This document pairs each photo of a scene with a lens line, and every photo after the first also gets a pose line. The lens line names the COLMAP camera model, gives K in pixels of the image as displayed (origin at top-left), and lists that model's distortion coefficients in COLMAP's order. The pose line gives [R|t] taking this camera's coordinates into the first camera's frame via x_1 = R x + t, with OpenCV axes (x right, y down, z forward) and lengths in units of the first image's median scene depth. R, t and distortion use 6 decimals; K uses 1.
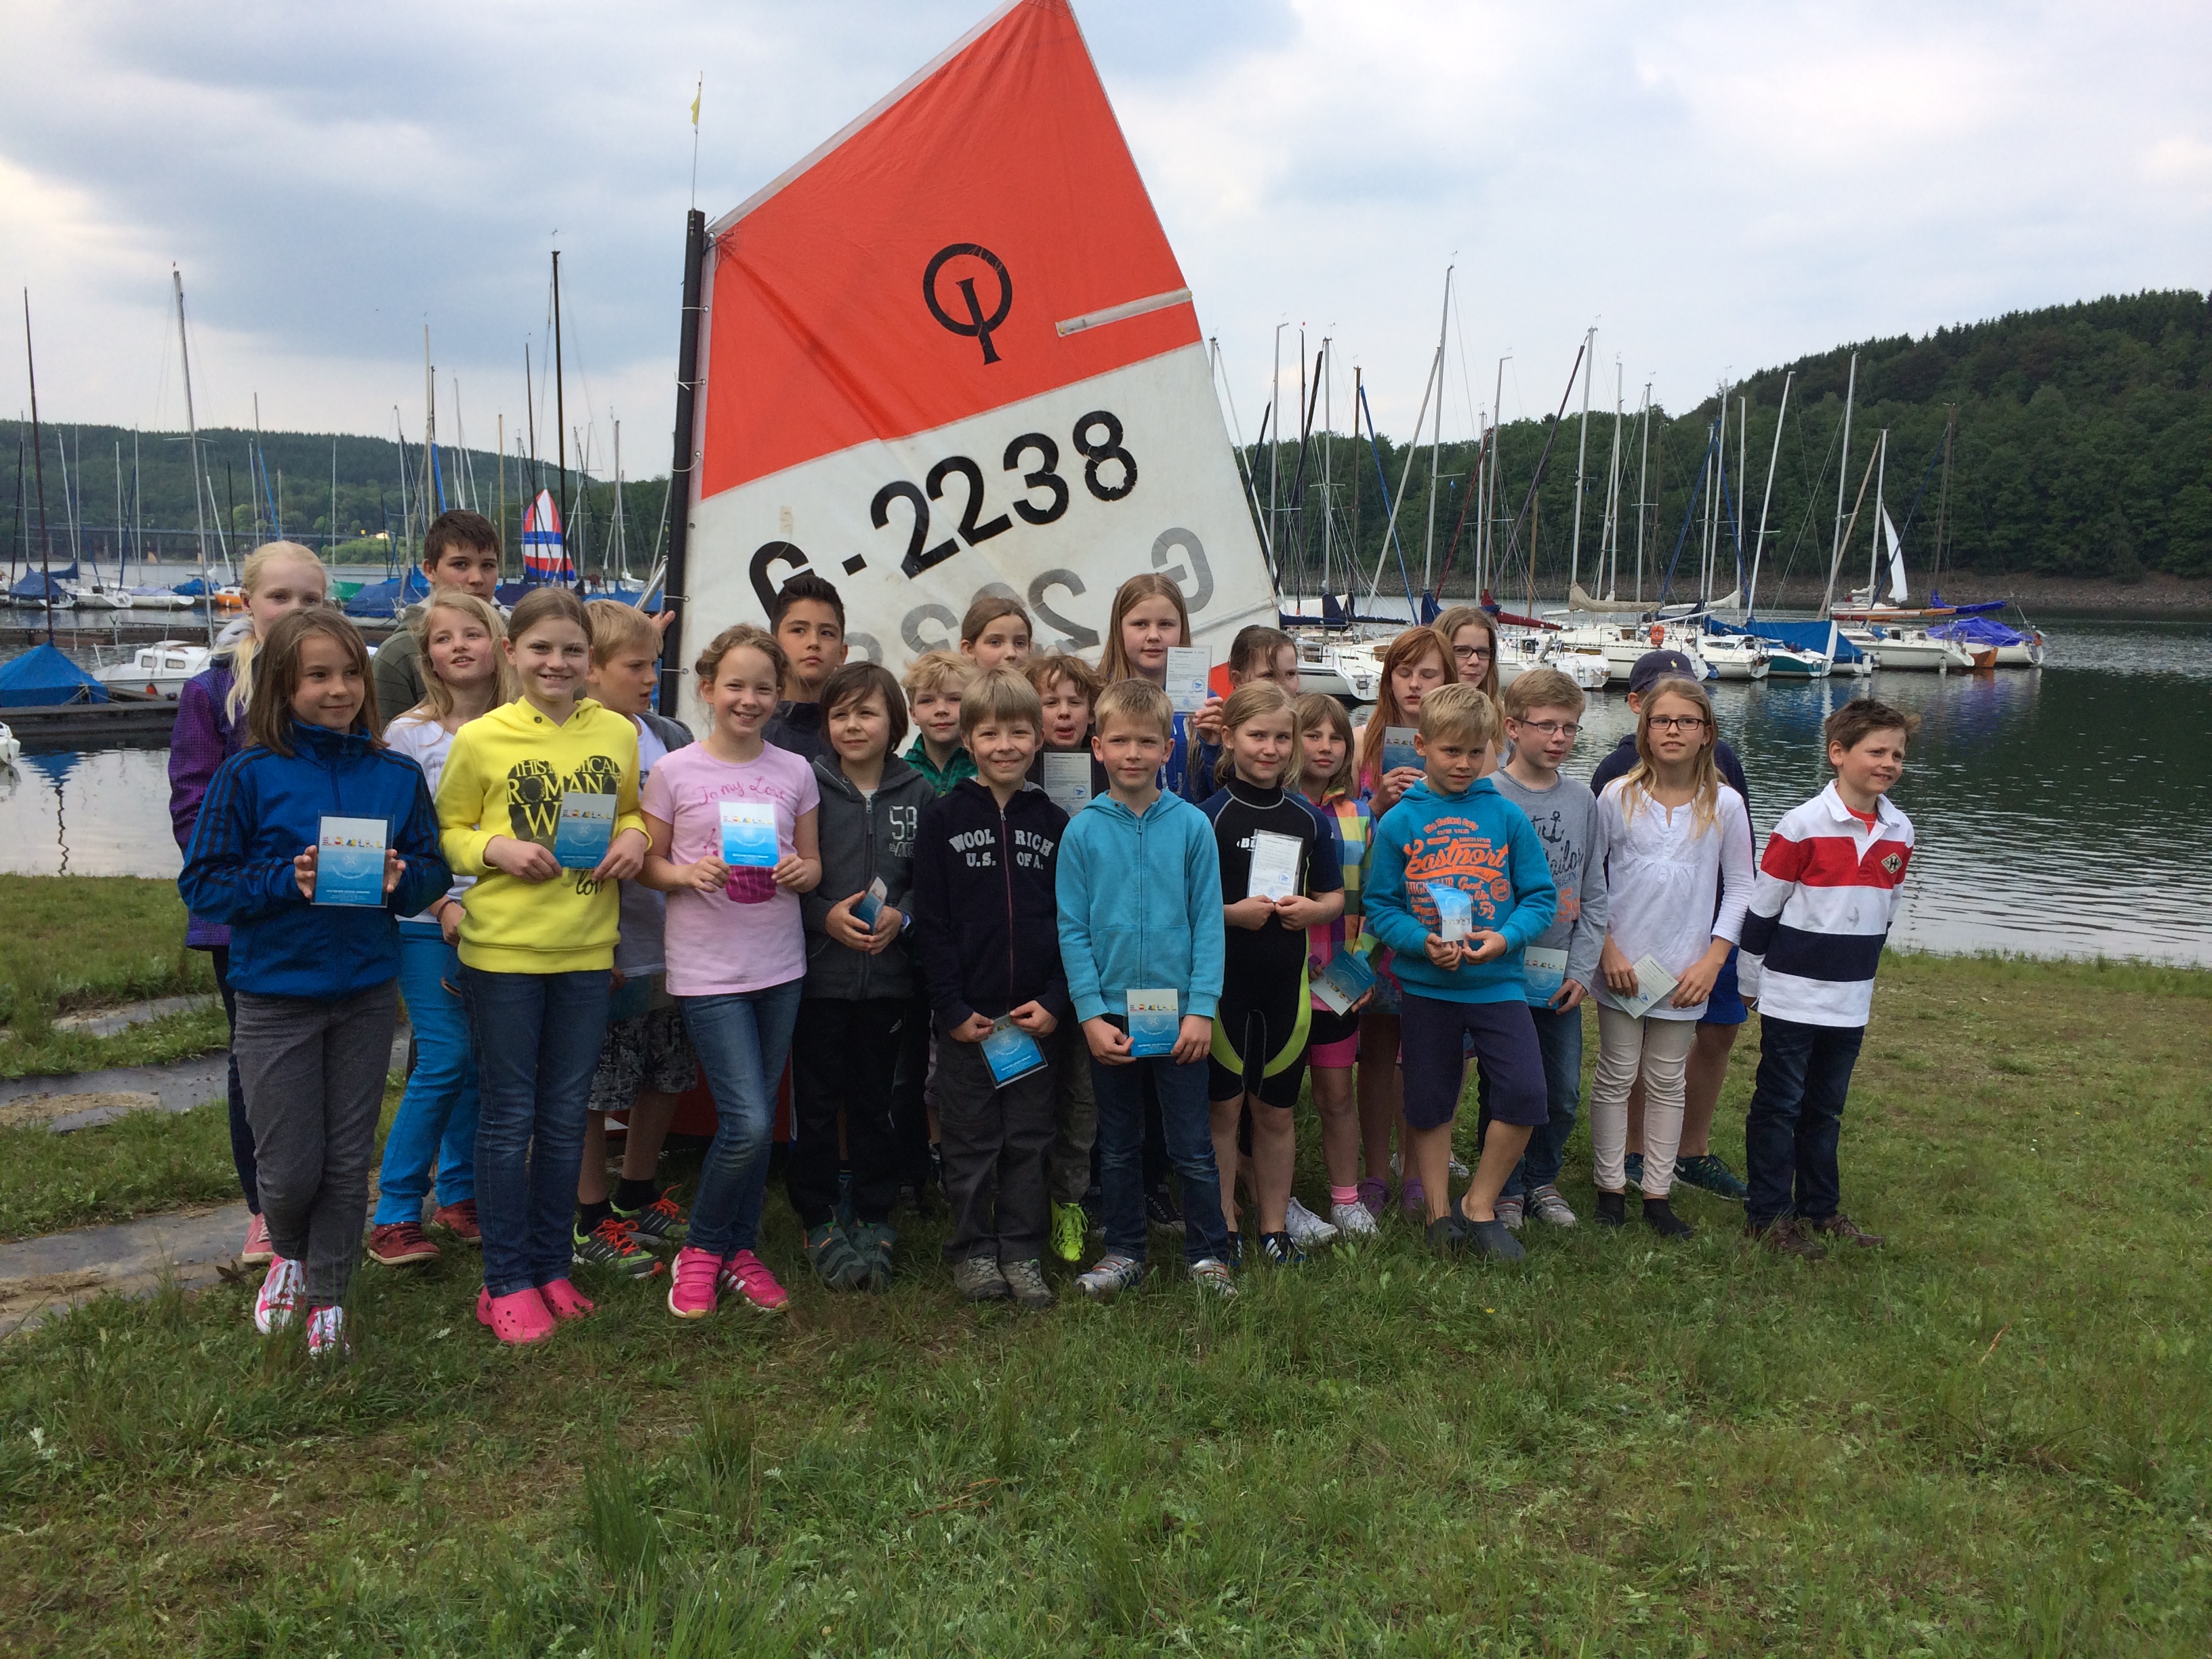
lens RADIAL K [[1915.0, 0, 1116.6], [0, 1915.0, 831.6], [0, 0, 1]] dist [0.084252, -0.100355]
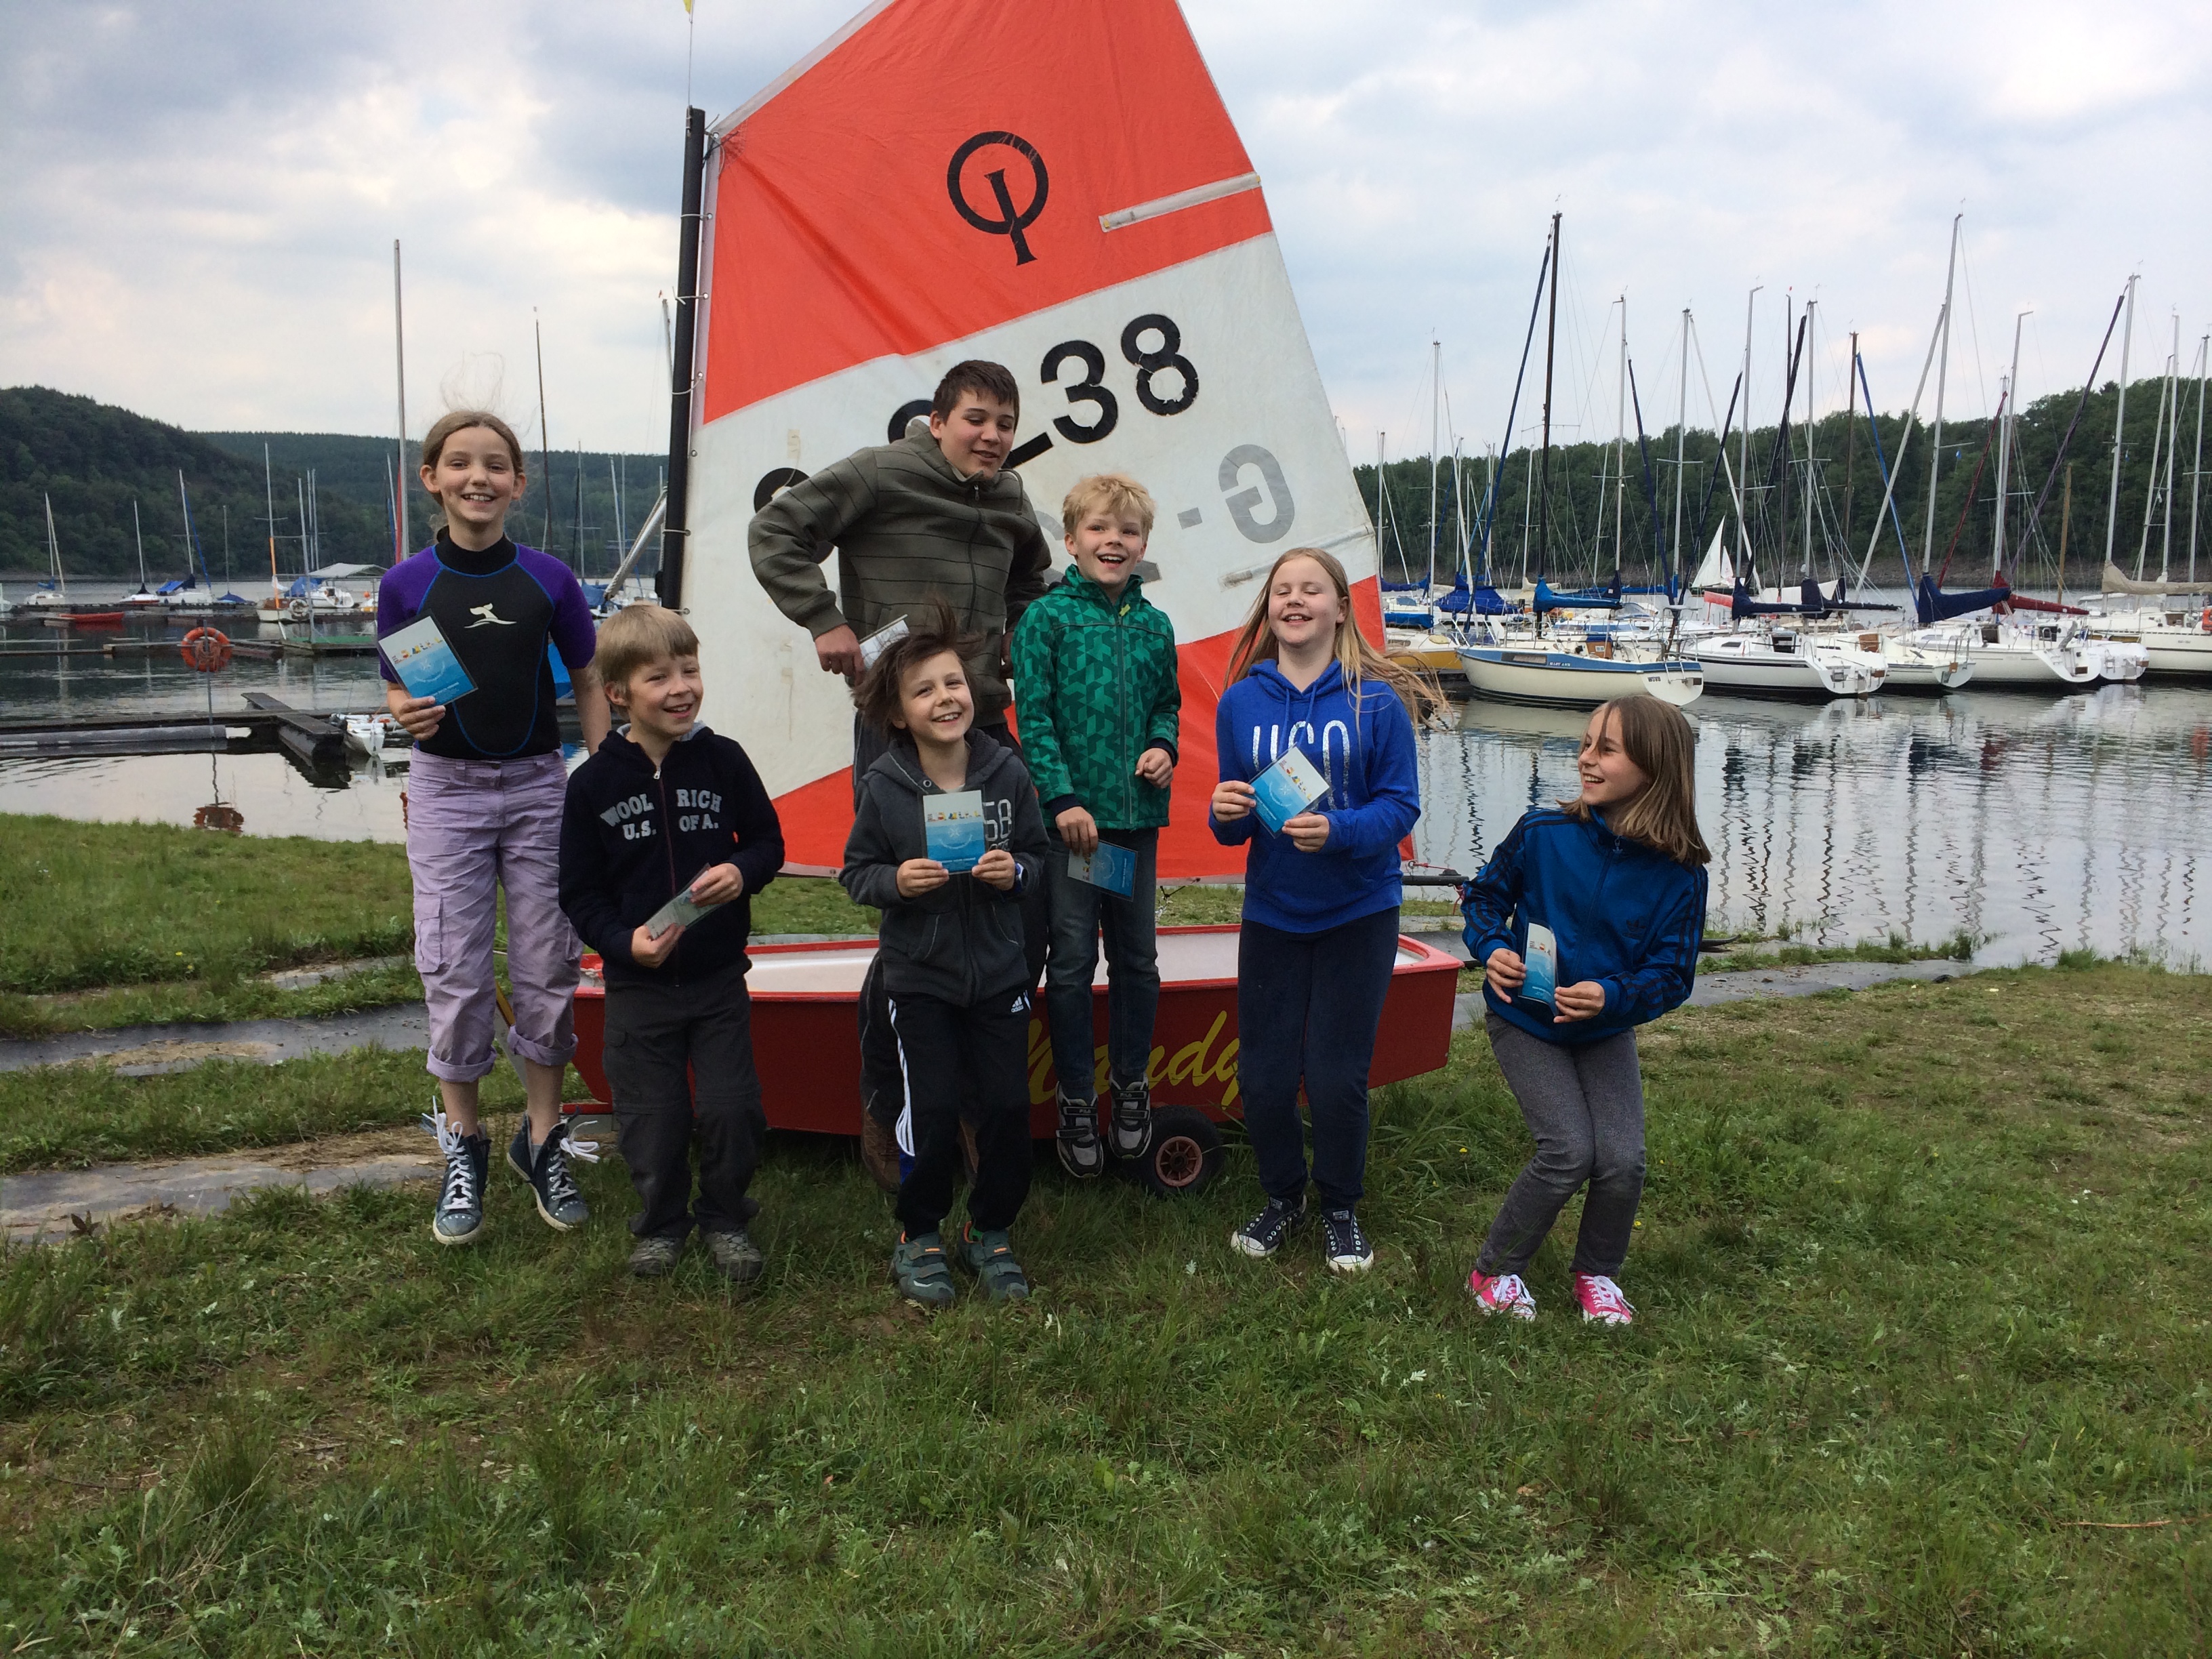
lens RADIAL K [[1915.0, 0, 1111.9], [0, 1915.0, 819.5], [0, 0, 1]] dist [0.084252, -0.100355]
pose [[0.967152, 0.016493, -0.253664, 0.176627], [-0.018276, 0.999822, -0.004673, 0.014321], [0.253542, 0.009156, 0.967281, 0.133549]]
